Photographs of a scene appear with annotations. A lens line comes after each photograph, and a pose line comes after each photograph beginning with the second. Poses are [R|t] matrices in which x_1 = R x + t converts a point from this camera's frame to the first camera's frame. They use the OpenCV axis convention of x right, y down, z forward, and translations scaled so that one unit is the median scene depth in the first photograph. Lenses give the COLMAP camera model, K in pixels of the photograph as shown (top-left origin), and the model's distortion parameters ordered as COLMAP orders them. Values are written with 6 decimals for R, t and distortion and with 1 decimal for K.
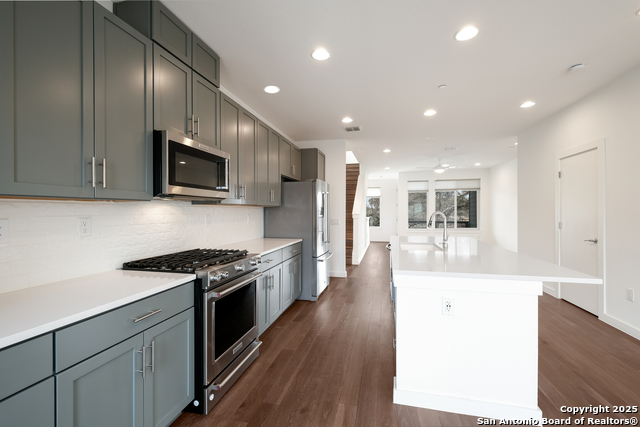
lens RADIAL K [[276.7, 0, 320.0], [0, 276.7, 213.5], [0, 0, 1]] dist [-0.002157, -0.000170]
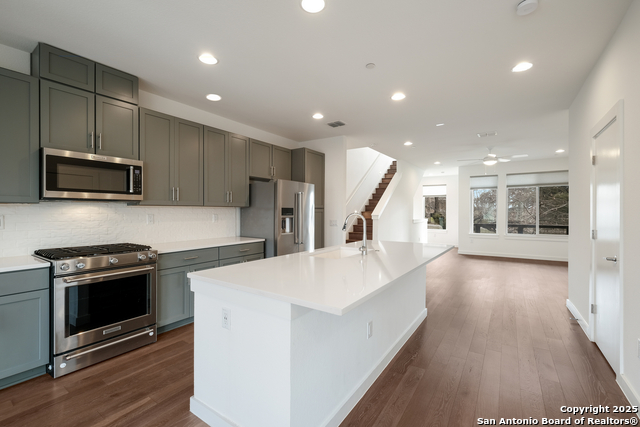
lens RADIAL K [[276.7, 0, 320.0], [0, 276.7, 213.5], [0, 0, 1]] dist [-0.002157, -0.000170]
pose [[0.934864, 0.008107, -0.354914, 0.820254], [-0.008023, 0.999966, 0.001708, -0.007758], [0.354916, 0.001251, 0.934897, 0.205233]]
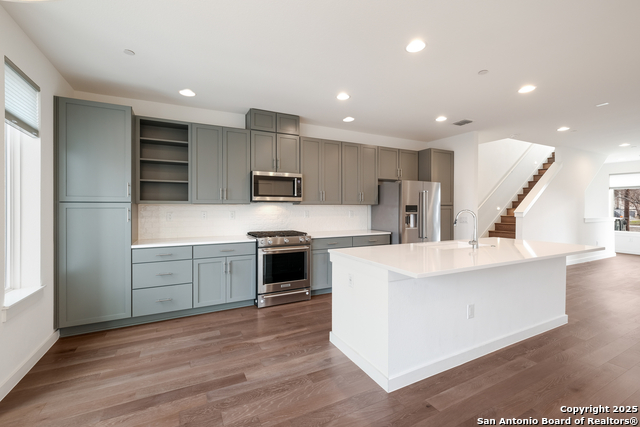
lens RADIAL K [[275.5, 0, 318.5], [0, 275.5, 210.2], [0, 0, 1]] dist [-0.001442, -0.000143]
pose [[0.649102, 0.008412, -0.760655, 1.061022], [-0.007089, 0.999962, 0.005009, -0.009233], [0.760669, 0.002141, 0.649137, 0.006142]]
